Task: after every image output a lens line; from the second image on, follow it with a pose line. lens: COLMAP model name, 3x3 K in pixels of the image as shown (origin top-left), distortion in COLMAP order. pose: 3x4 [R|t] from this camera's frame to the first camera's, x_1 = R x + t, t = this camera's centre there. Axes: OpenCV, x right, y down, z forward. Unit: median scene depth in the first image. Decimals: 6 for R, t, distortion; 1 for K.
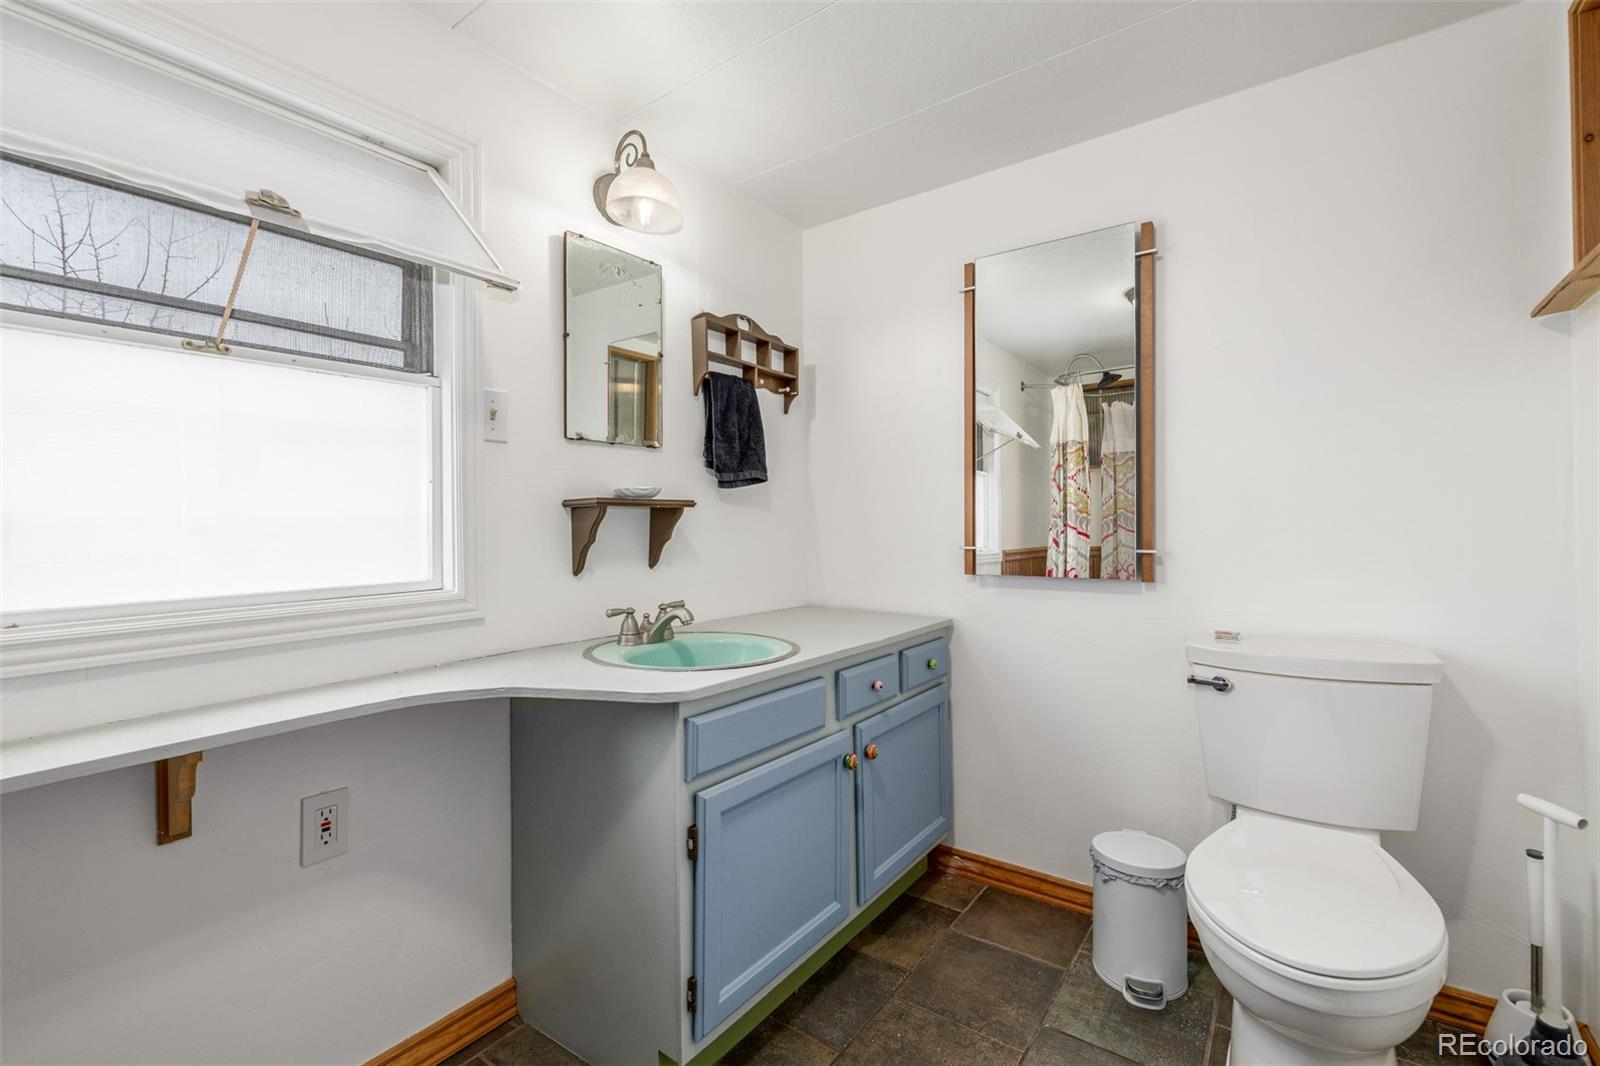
lens RADIAL K [[681.3, 0, 797.0], [0, 681.3, 524.3], [0, 0, 1]] dist [0.003407, 0.001975]
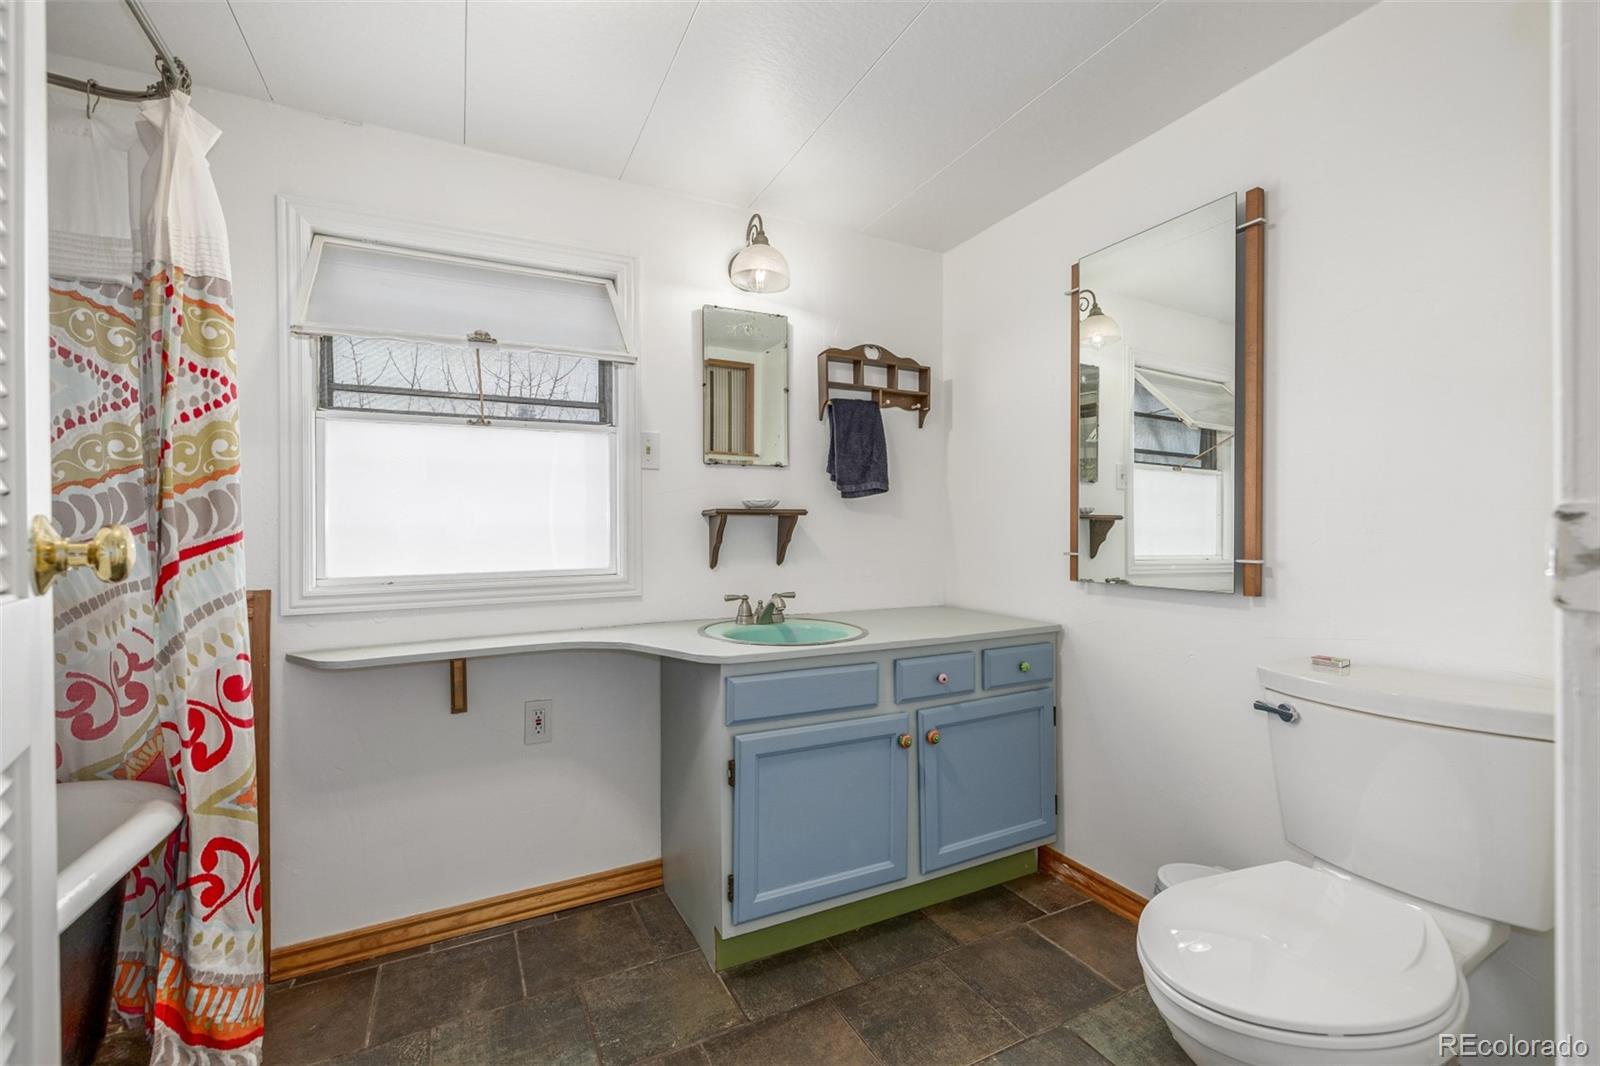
lens RADIAL K [[681.3, 0, 813.9], [0, 681.3, 534.5], [0, 0, 1]] dist [0.003407, 0.001975]
pose [[0.880636, 0.006808, -0.473744, 0.461050], [-0.002416, 0.999948, 0.009878, -0.002899], [0.473787, -0.007555, 0.880607, -0.055424]]
